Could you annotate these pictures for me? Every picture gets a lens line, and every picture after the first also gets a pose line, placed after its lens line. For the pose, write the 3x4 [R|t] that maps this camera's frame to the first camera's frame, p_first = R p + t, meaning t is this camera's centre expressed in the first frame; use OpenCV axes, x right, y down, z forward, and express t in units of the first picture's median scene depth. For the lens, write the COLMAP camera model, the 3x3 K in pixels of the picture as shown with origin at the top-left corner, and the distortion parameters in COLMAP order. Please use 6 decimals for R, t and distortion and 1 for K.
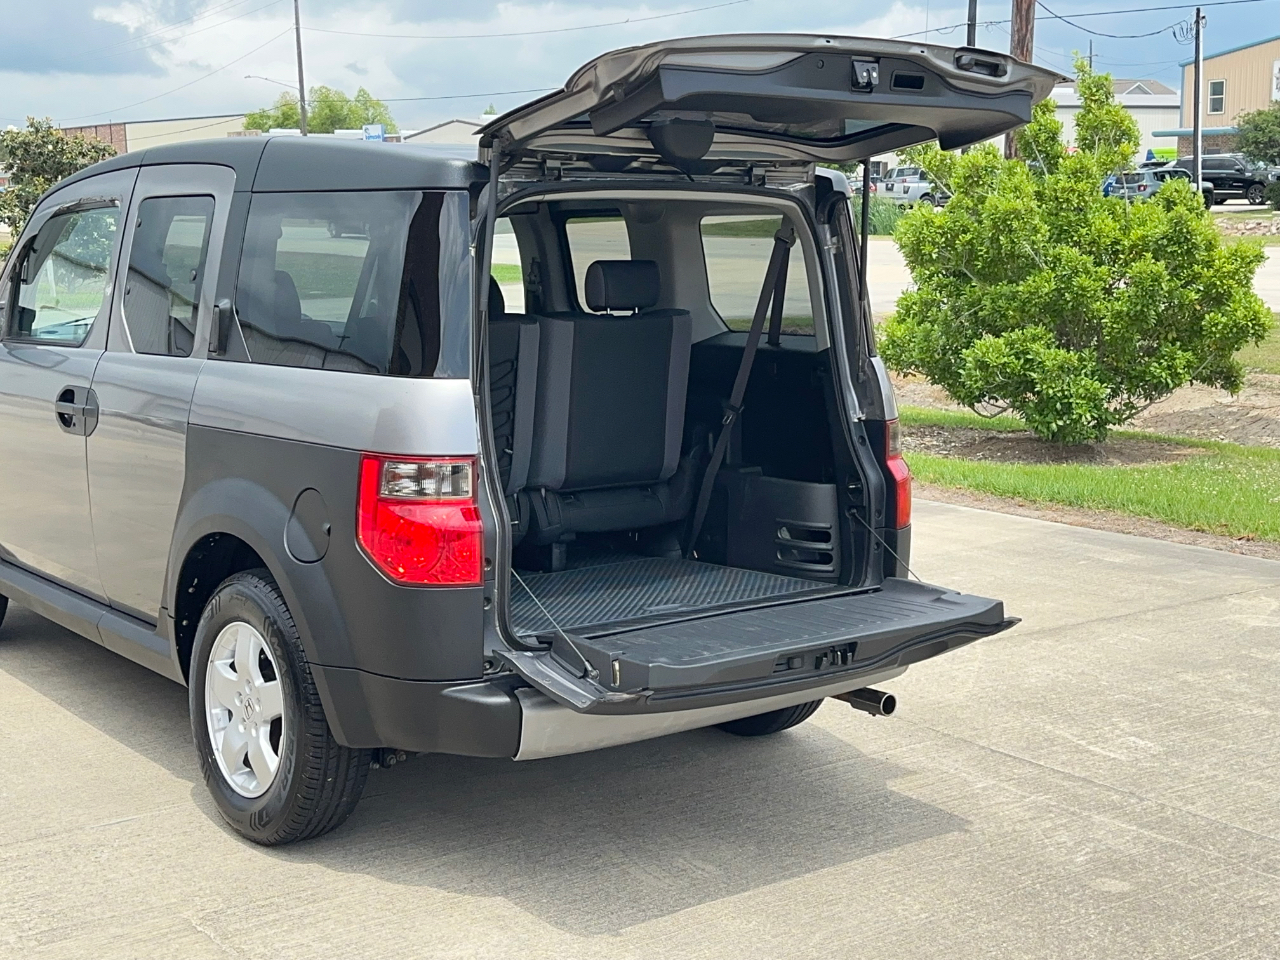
lens RADIAL K [[1752.8, 0, 633.7], [0, 1752.8, 480.5], [0, 0, 1]] dist [0.200564, -0.408018]
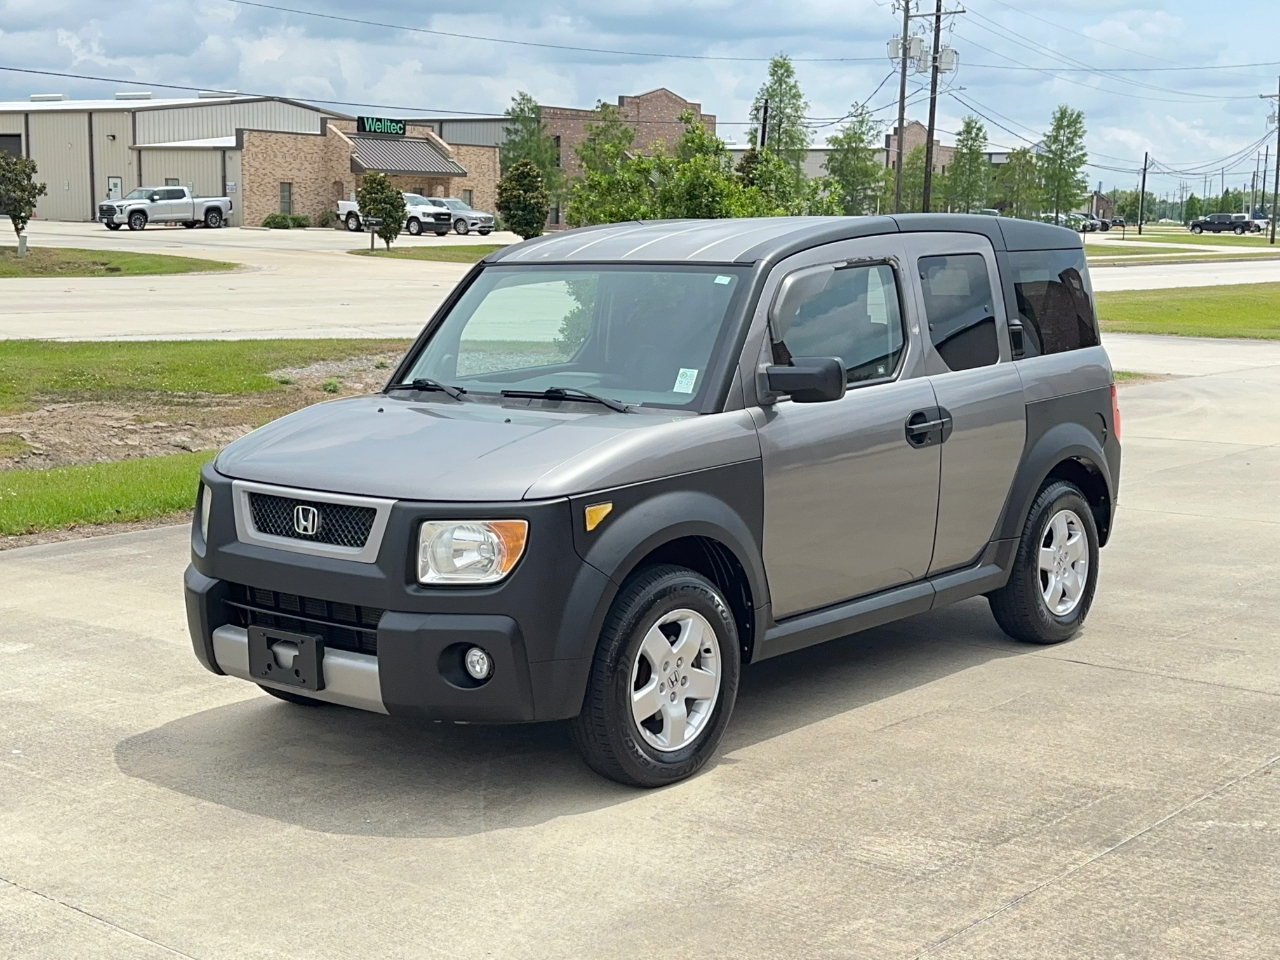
lens RADIAL K [[1752.8, 0, 633.7], [0, 1752.8, 480.5], [0, 0, 1]] dist [0.200564, -0.408018]
pose [[-0.211988, -0.138560, 0.967400, -1.538127], [0.144952, 0.974491, 0.171339, -0.256218], [-0.966463, 0.176548, -0.186496, 1.501796]]
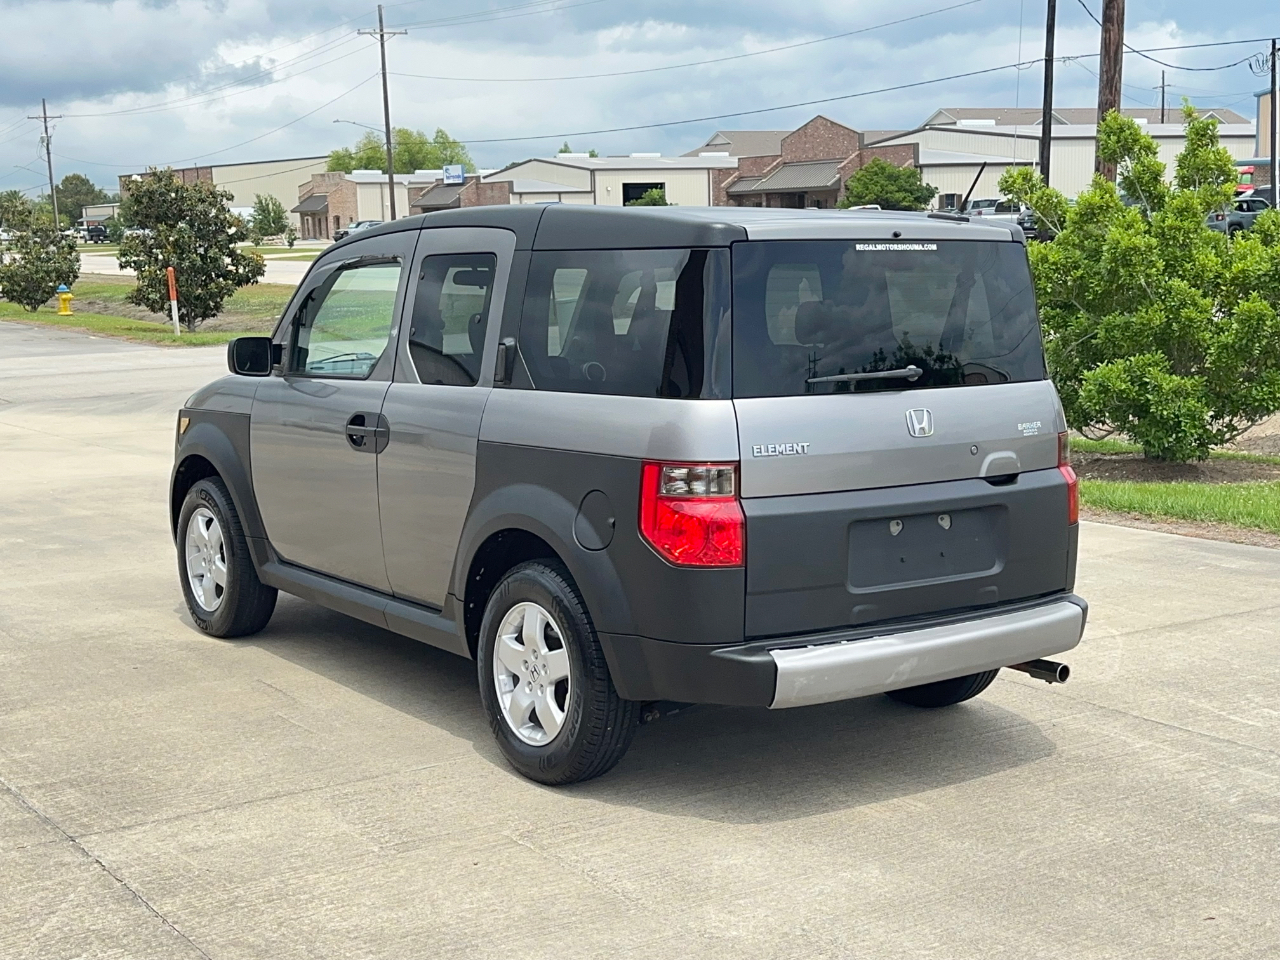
lens RADIAL K [[1743.9, 0, 638.4], [0, 1743.9, 483.0], [0, 0, 1]] dist [0.188727, -0.375310]
pose [[0.999275, -0.006694, -0.037475, -0.089264], [0.006061, 0.999838, -0.016977, 0.016708], [0.037583, 0.016738, 0.999153, -0.181103]]
